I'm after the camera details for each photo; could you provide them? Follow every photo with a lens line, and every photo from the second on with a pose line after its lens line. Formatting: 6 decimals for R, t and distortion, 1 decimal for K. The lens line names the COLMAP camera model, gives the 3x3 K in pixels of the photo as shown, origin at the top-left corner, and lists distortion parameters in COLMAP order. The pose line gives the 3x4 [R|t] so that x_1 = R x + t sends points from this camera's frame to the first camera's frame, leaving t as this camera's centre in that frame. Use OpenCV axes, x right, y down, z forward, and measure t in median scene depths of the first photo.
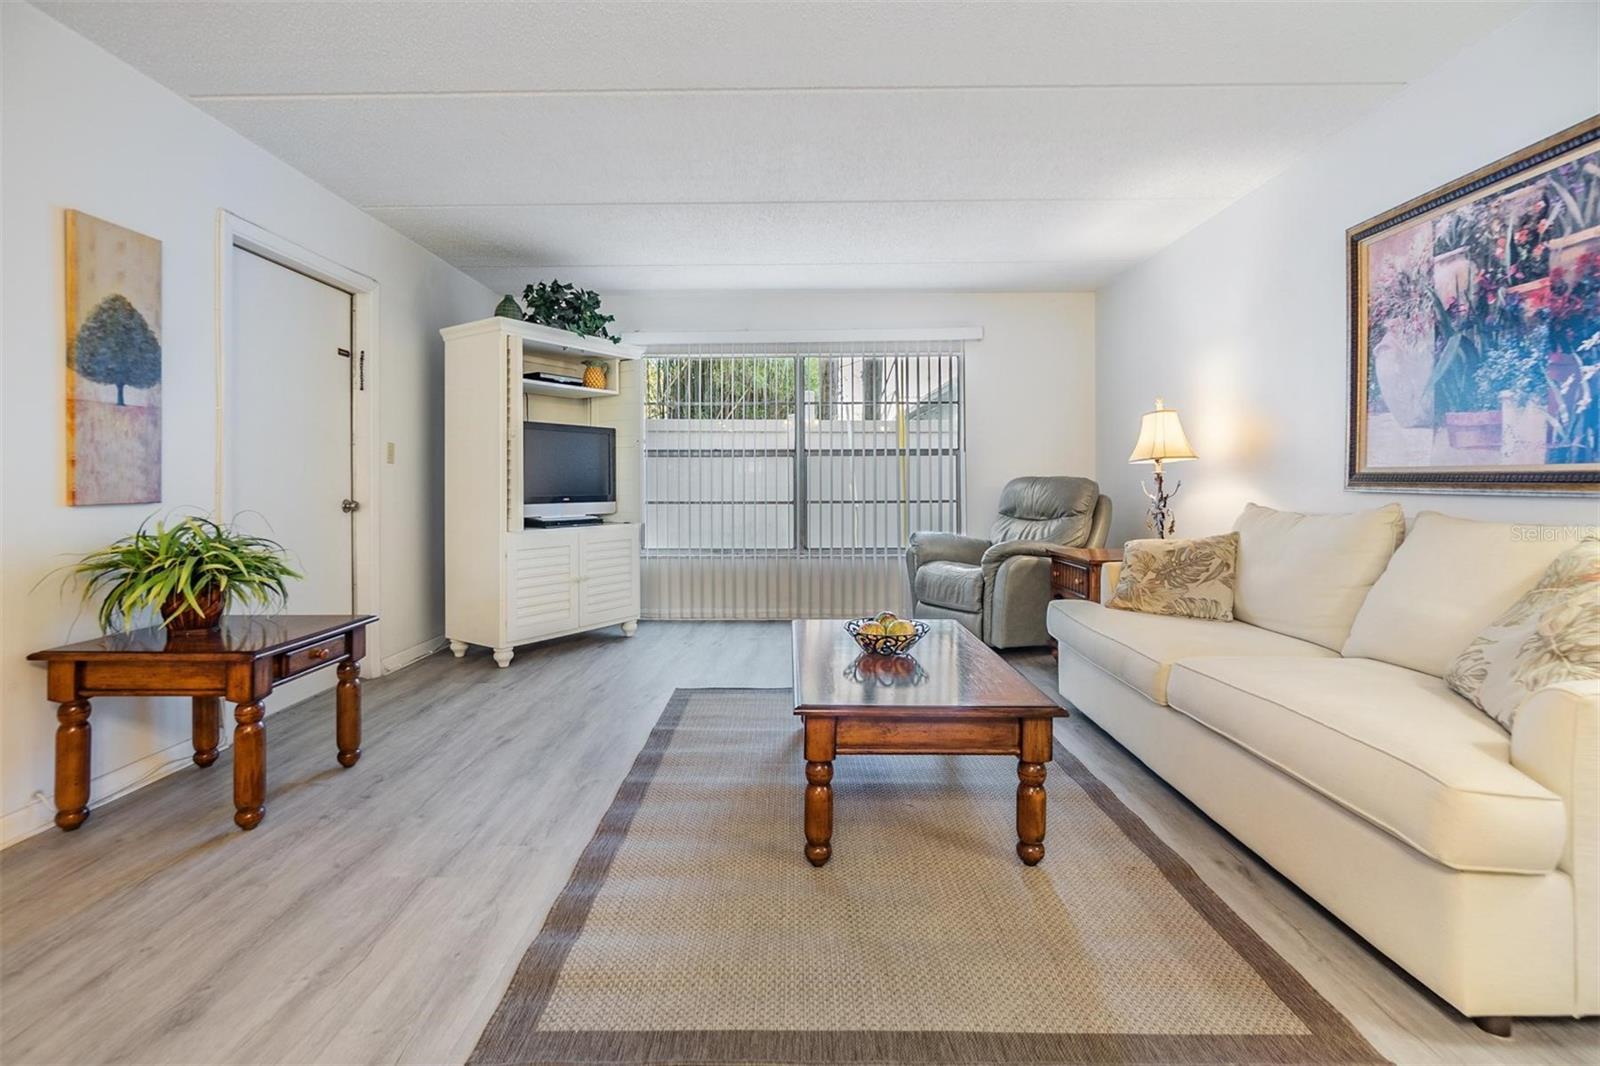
lens RADIAL K [[707.6, 0, 789.4], [0, 707.6, 478.2], [0, 0, 1]] dist [0.002927, 0.000426]
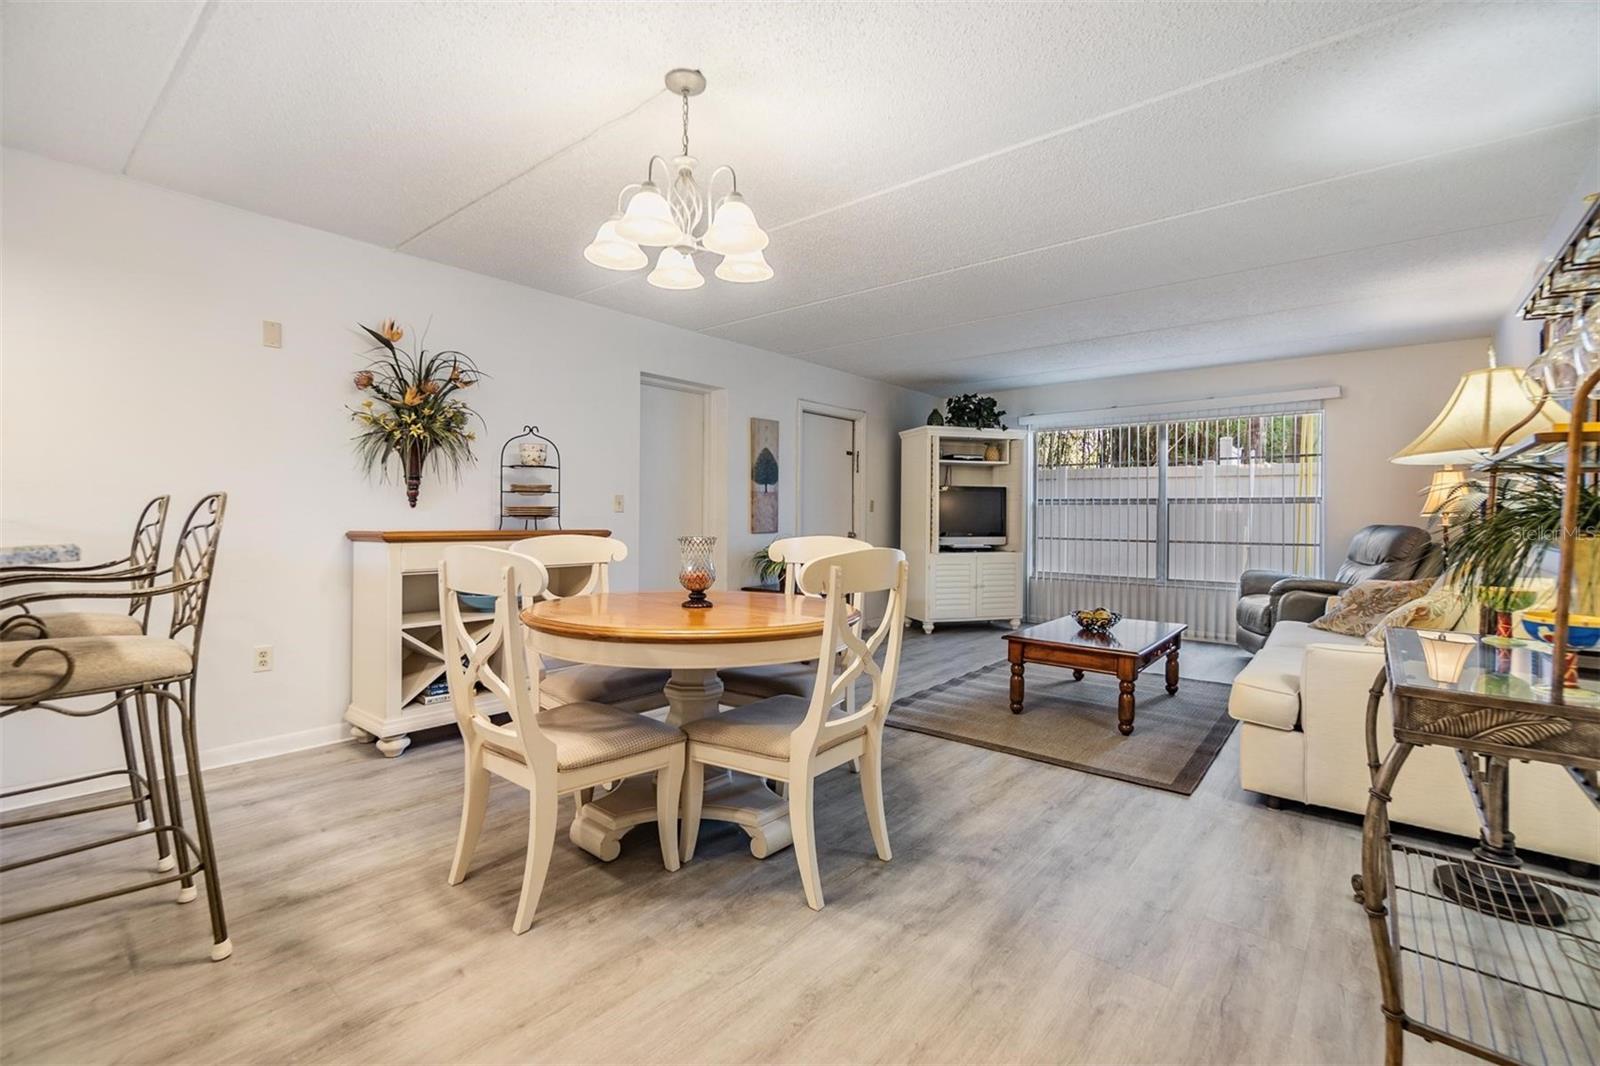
lens RADIAL K [[707.2, 0, 791.5], [0, 707.2, 514.2], [0, 0, 1]] dist [0.000447, 0.000107]
pose [[0.772787, 0.009998, -0.634587, 0.675623], [-0.006097, 0.999947, 0.008329, -0.047024], [0.634636, -0.002567, 0.772807, -0.829899]]
